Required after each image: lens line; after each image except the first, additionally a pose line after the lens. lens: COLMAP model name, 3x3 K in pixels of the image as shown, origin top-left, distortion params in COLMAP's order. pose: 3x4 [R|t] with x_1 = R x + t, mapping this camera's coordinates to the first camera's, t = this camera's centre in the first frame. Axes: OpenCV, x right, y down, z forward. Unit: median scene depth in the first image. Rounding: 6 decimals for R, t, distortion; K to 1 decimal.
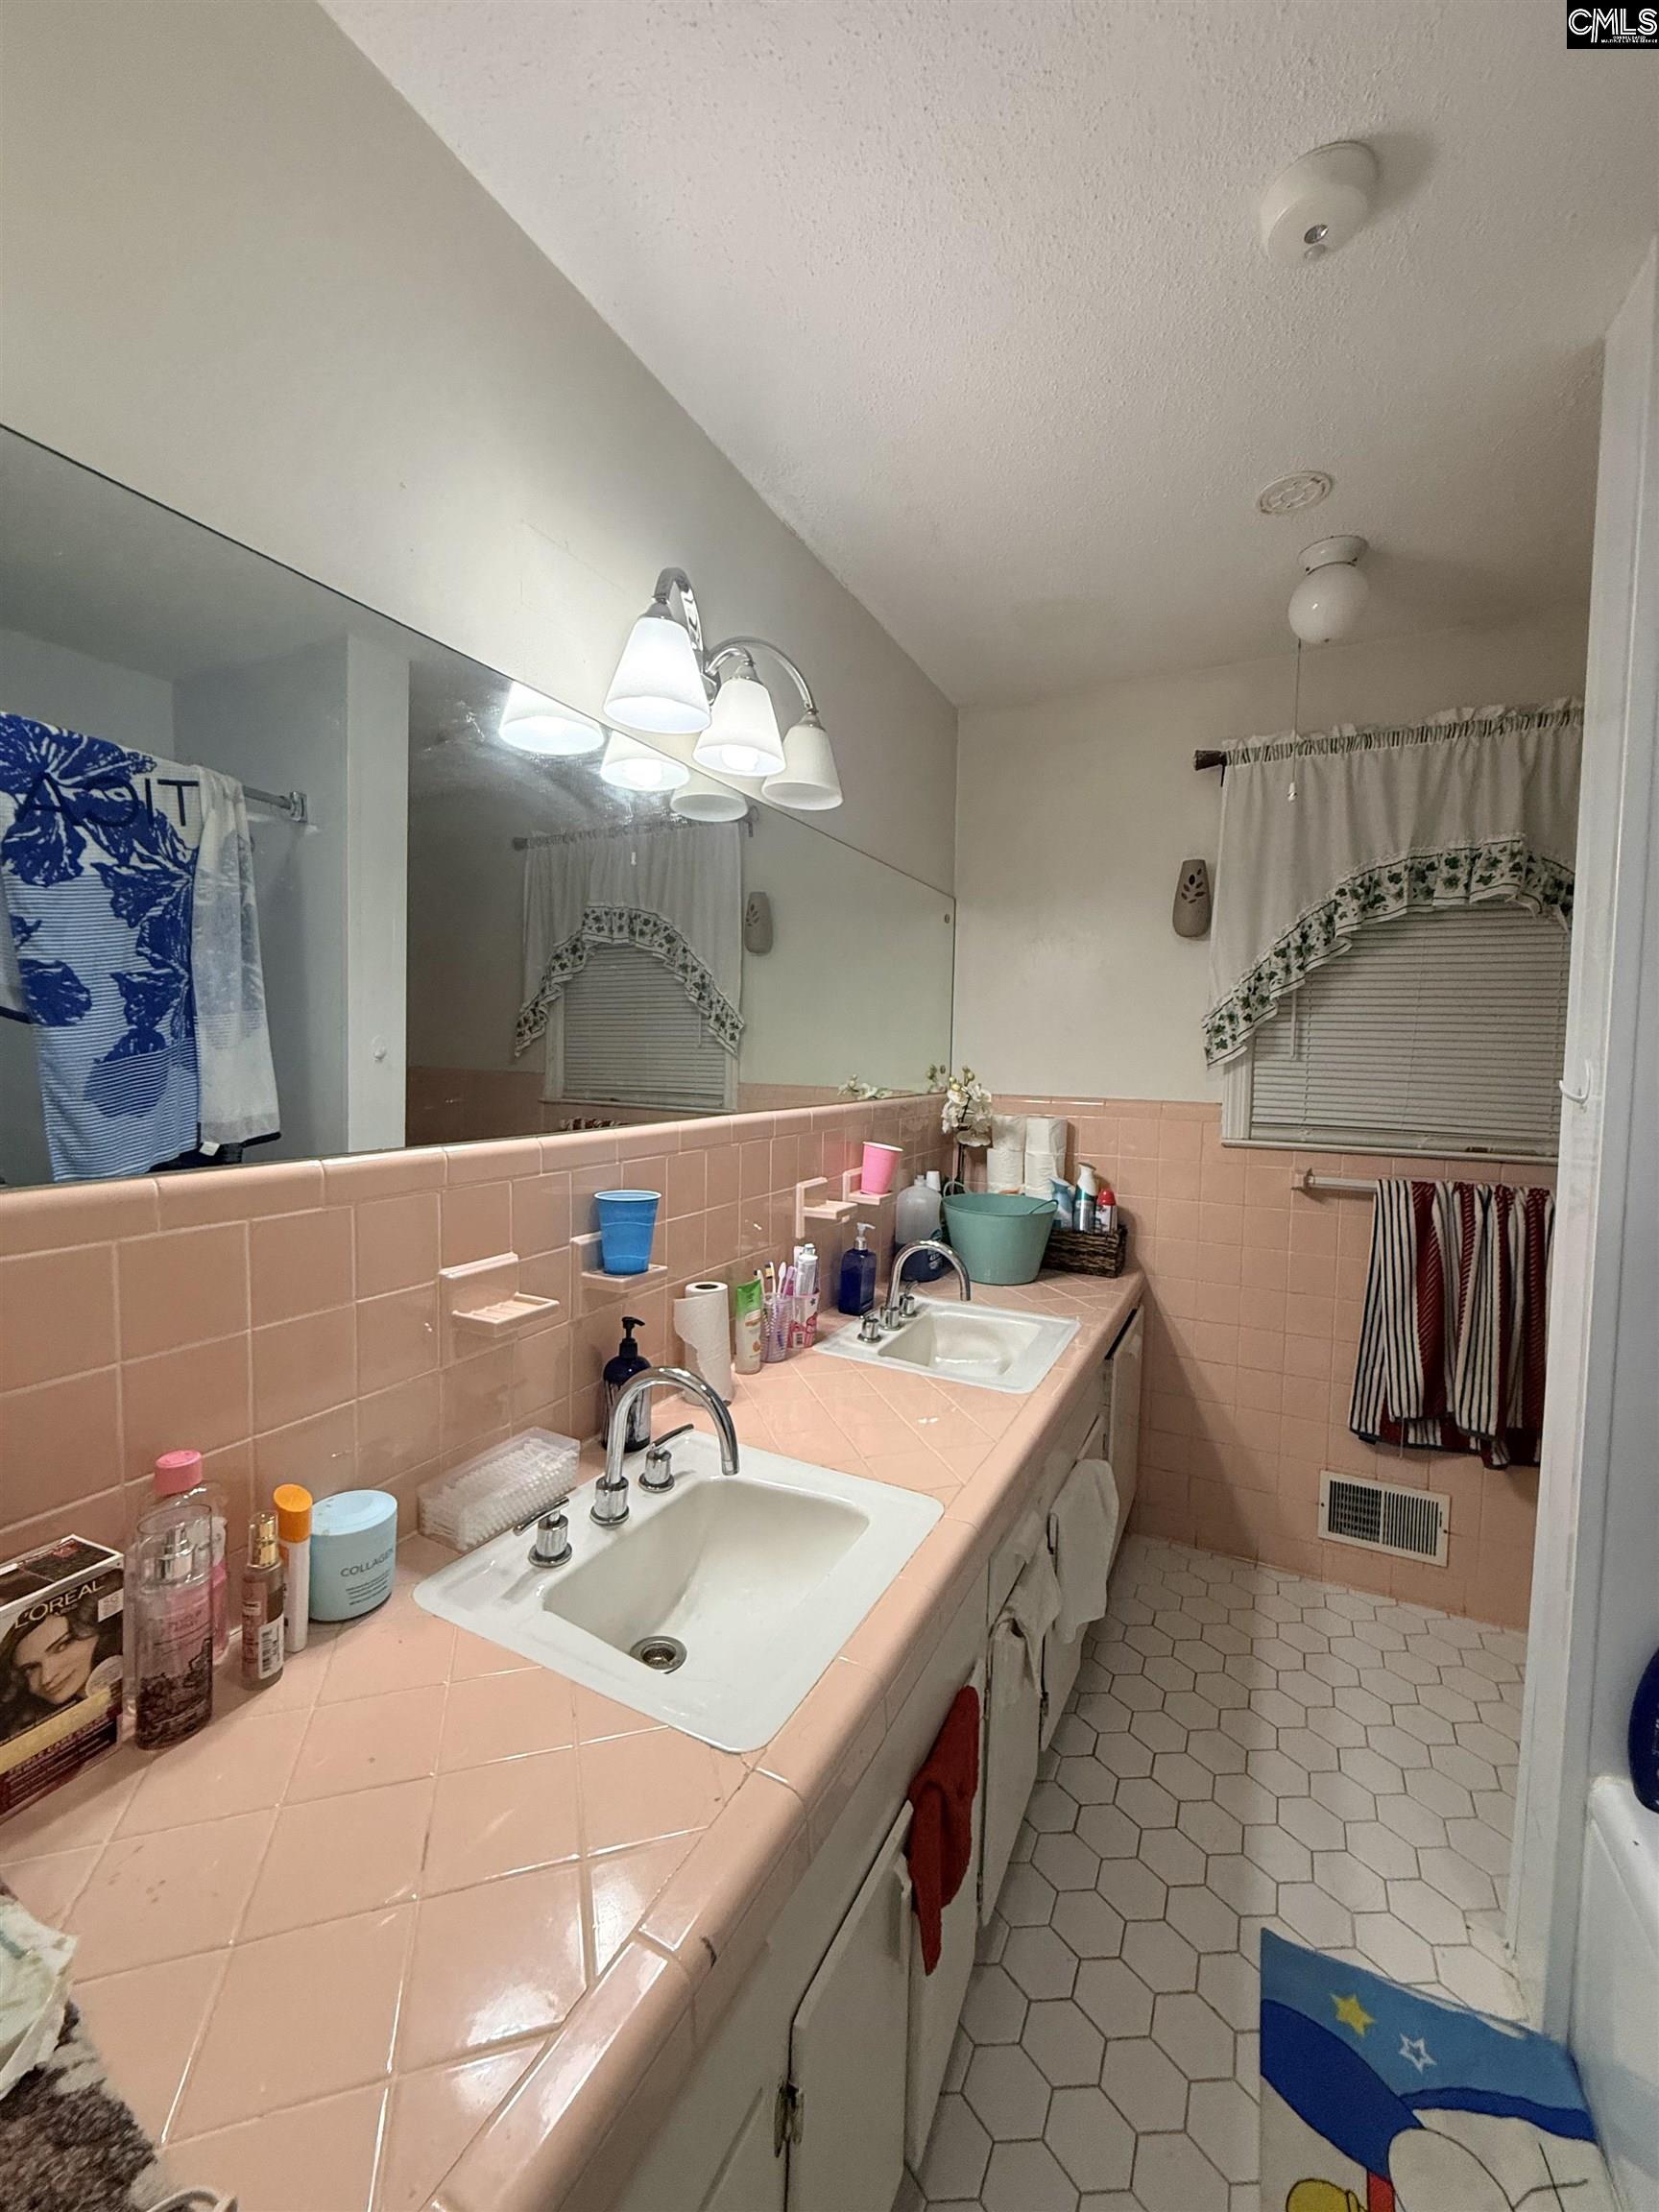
lens RADIAL K [[875.8, 0, 833.6], [0, 875.8, 1097.3], [0, 0, 1]] dist [-0.004230, 0.000596]
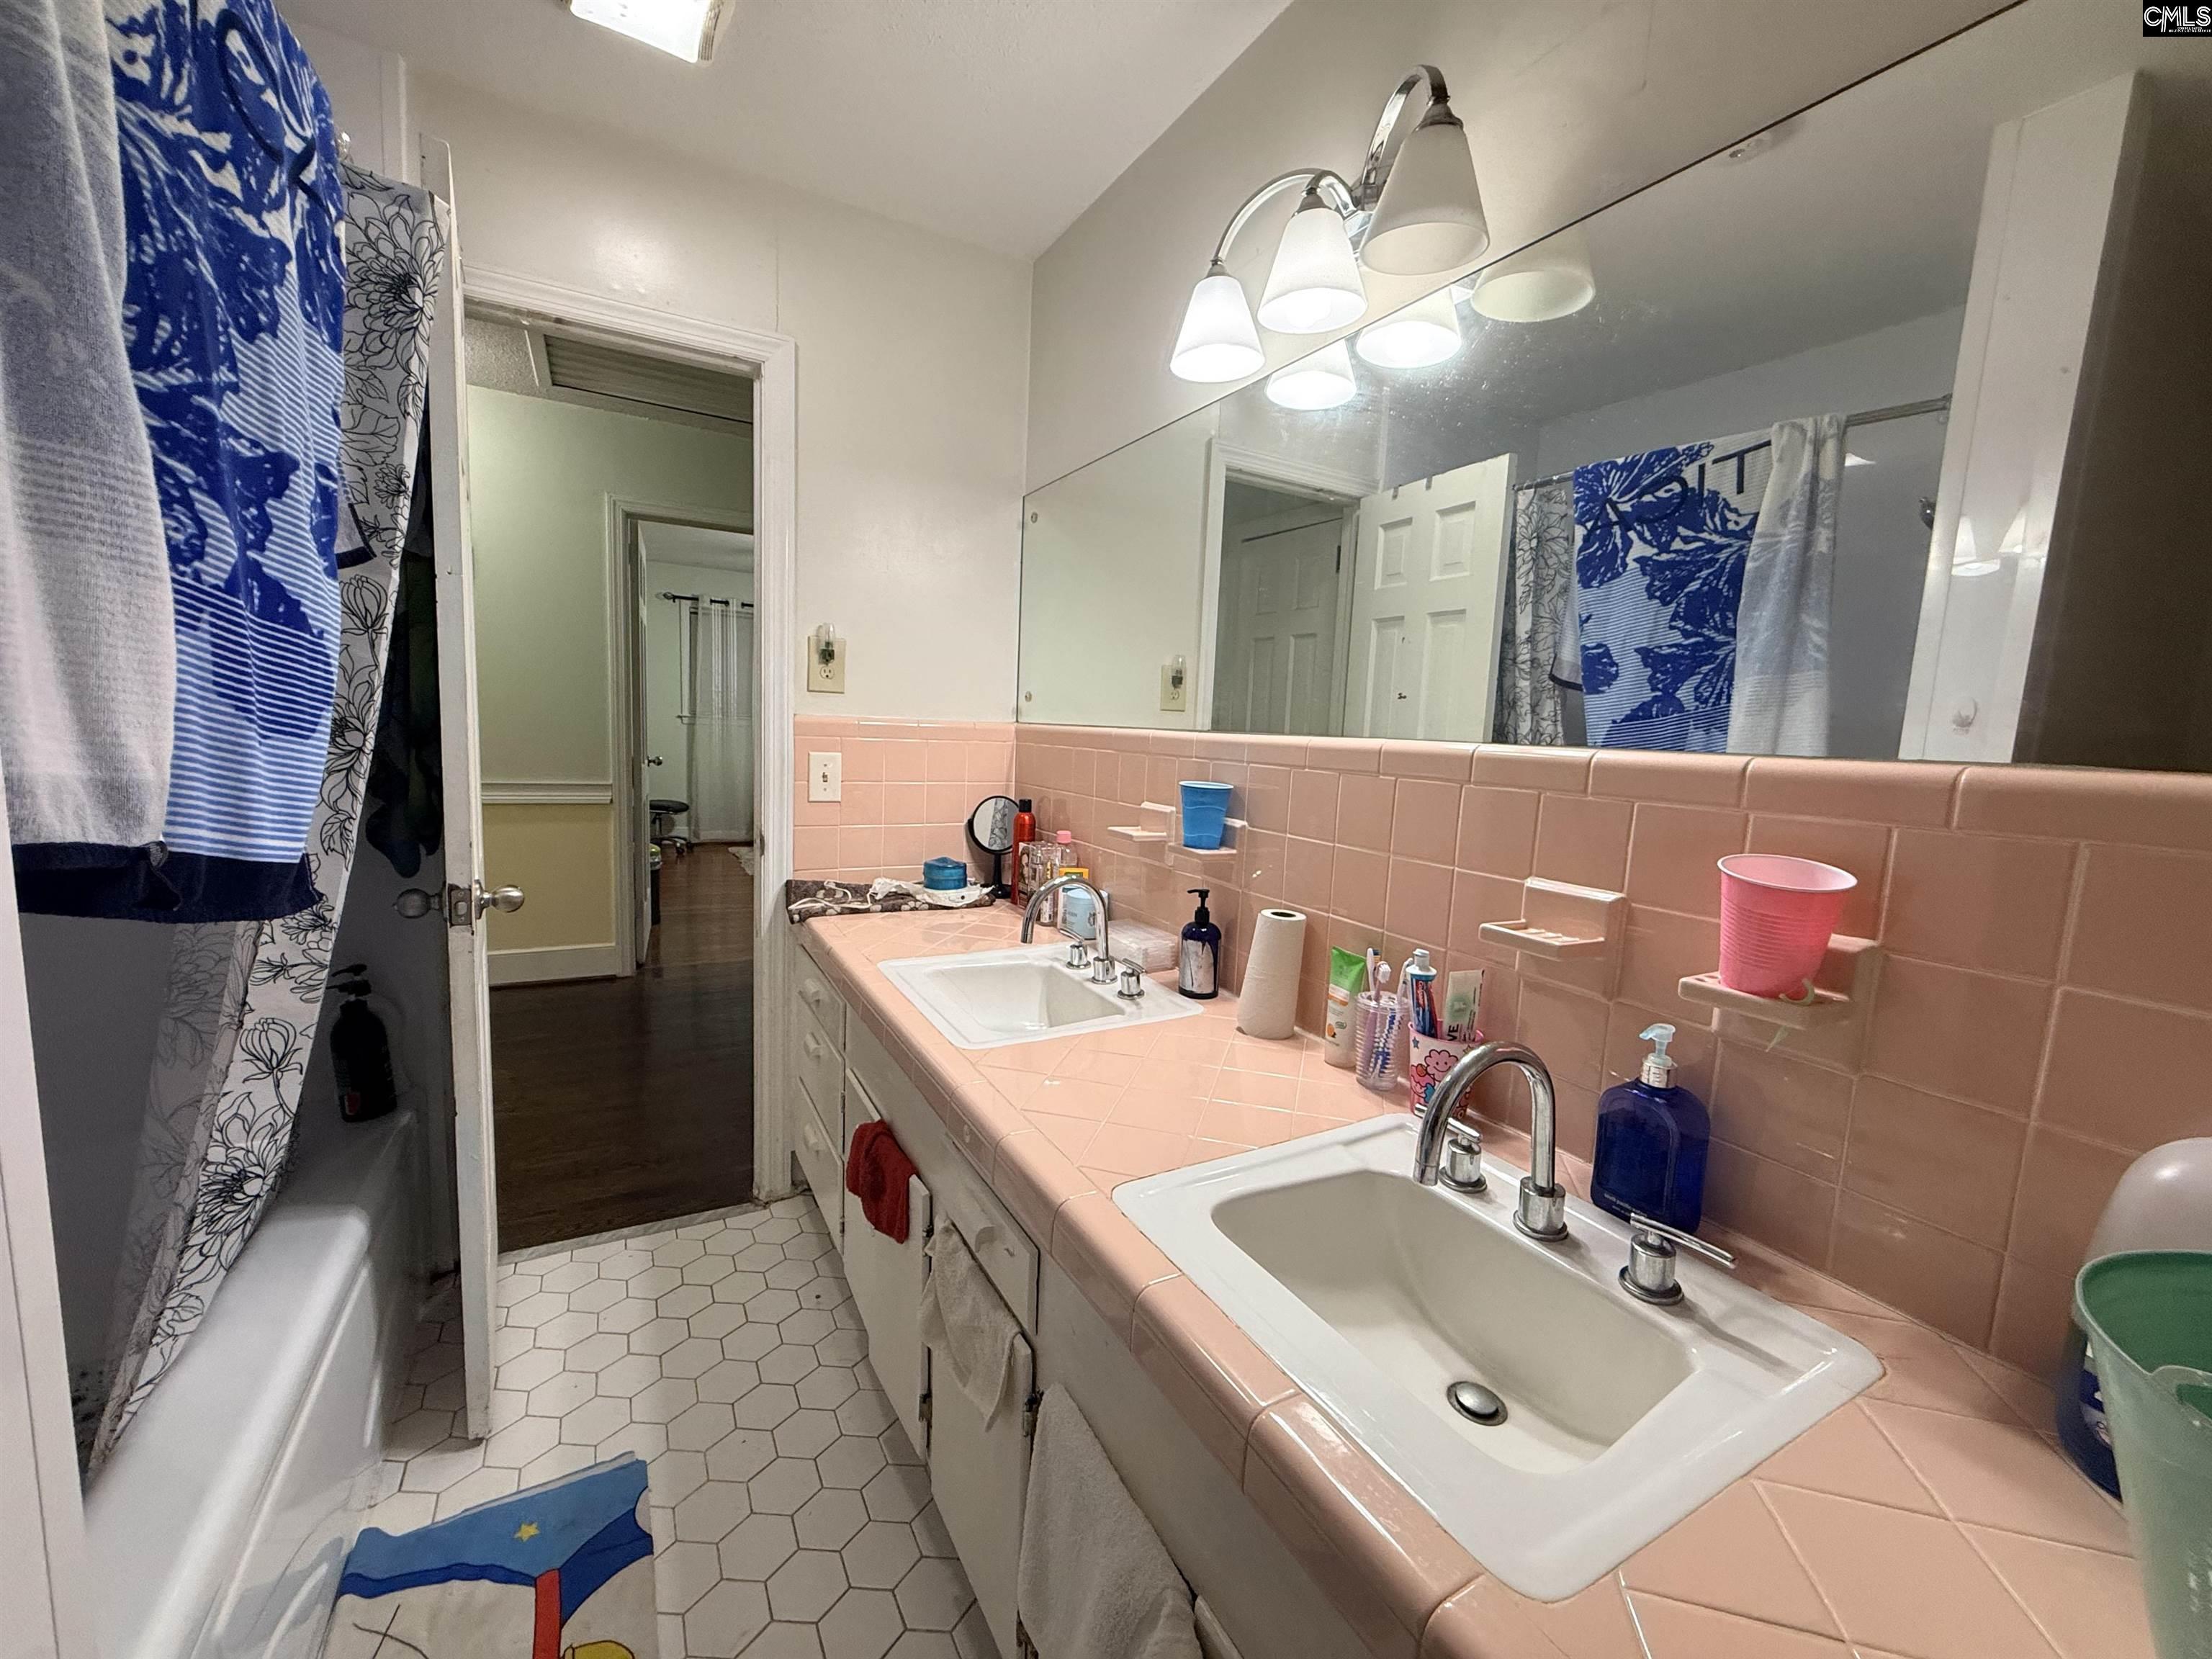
lens RADIAL K [[875.8, 0, 1100.1], [0, 875.8, 831.9], [0, 0, 1]] dist [-0.004230, 0.000596]
pose [[-0.552595, 0.054537, -0.831664, 0.642312], [-0.103586, 0.985626, 0.133460, 0.024241], [0.826988, 0.159898, -0.539003, 1.180187]]
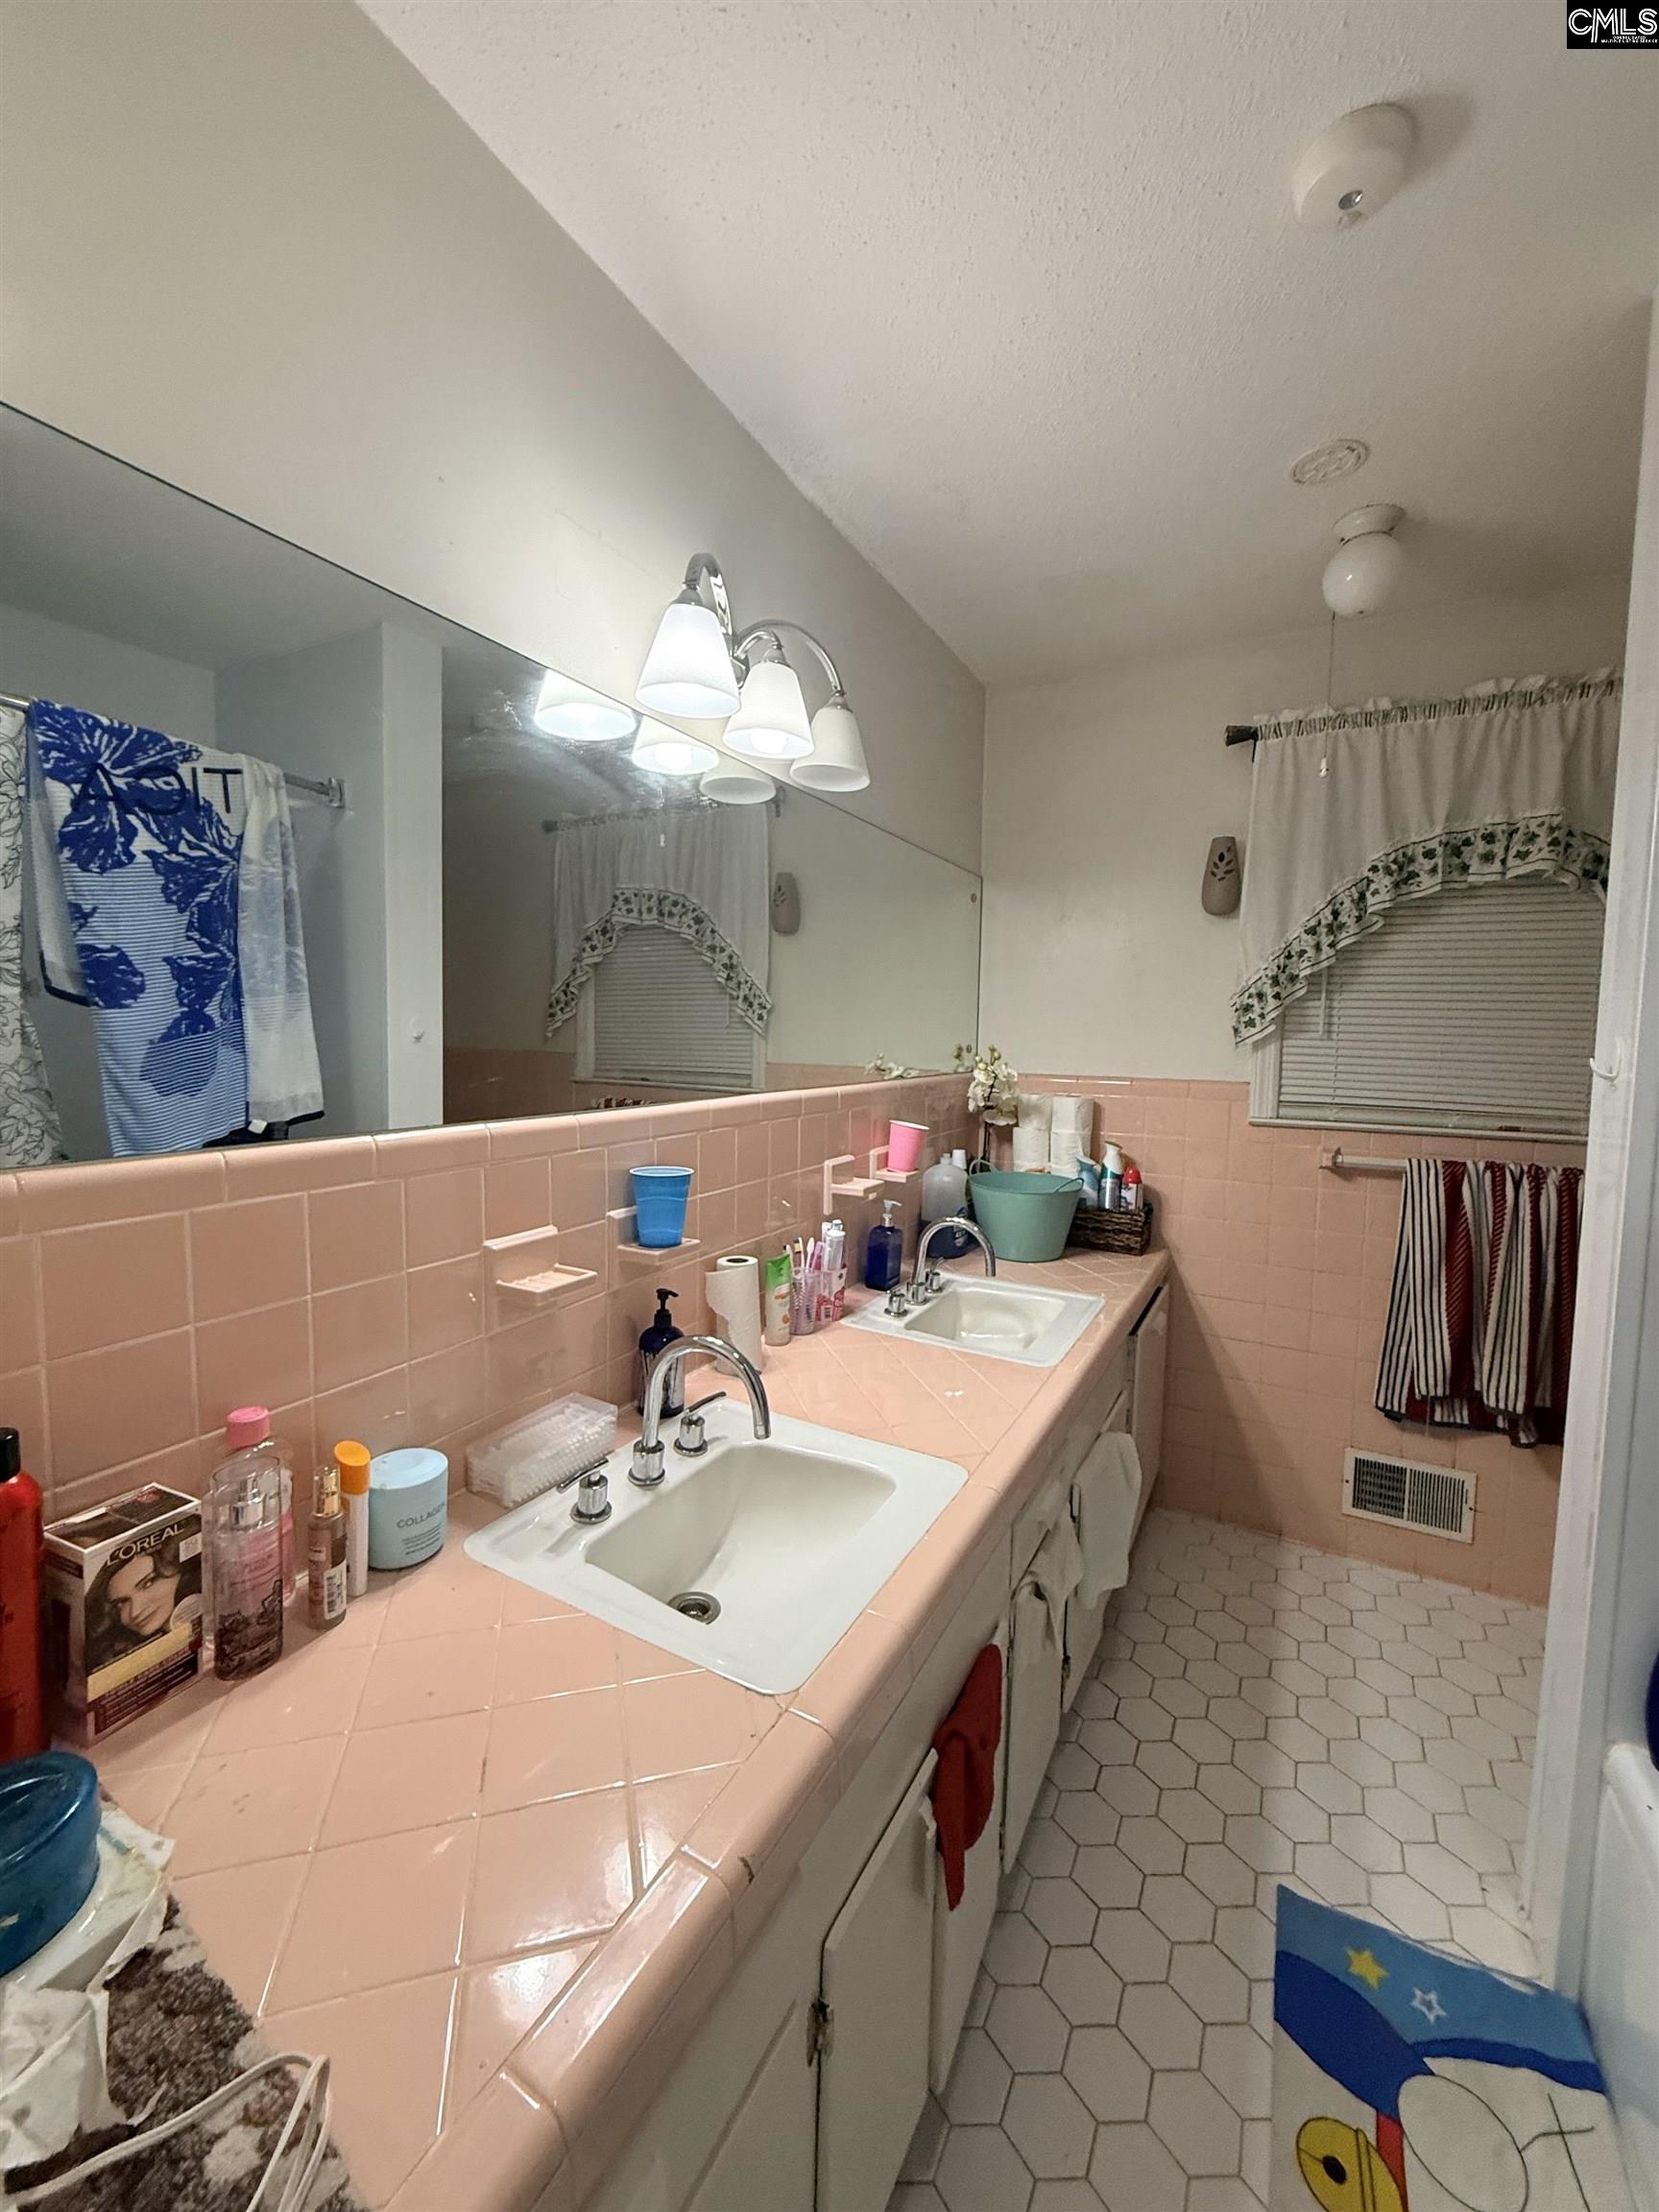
lens RADIAL K [[875.8, 0, 831.5], [0, 875.8, 1098.0], [0, 0, 1]] dist [-0.004230, 0.000596]
pose [[0.999479, -0.000053, -0.032260, -0.001250], [0.000814, 0.999722, 0.023573, 0.001168], [0.032250, -0.023587, 0.999201, -0.015645]]
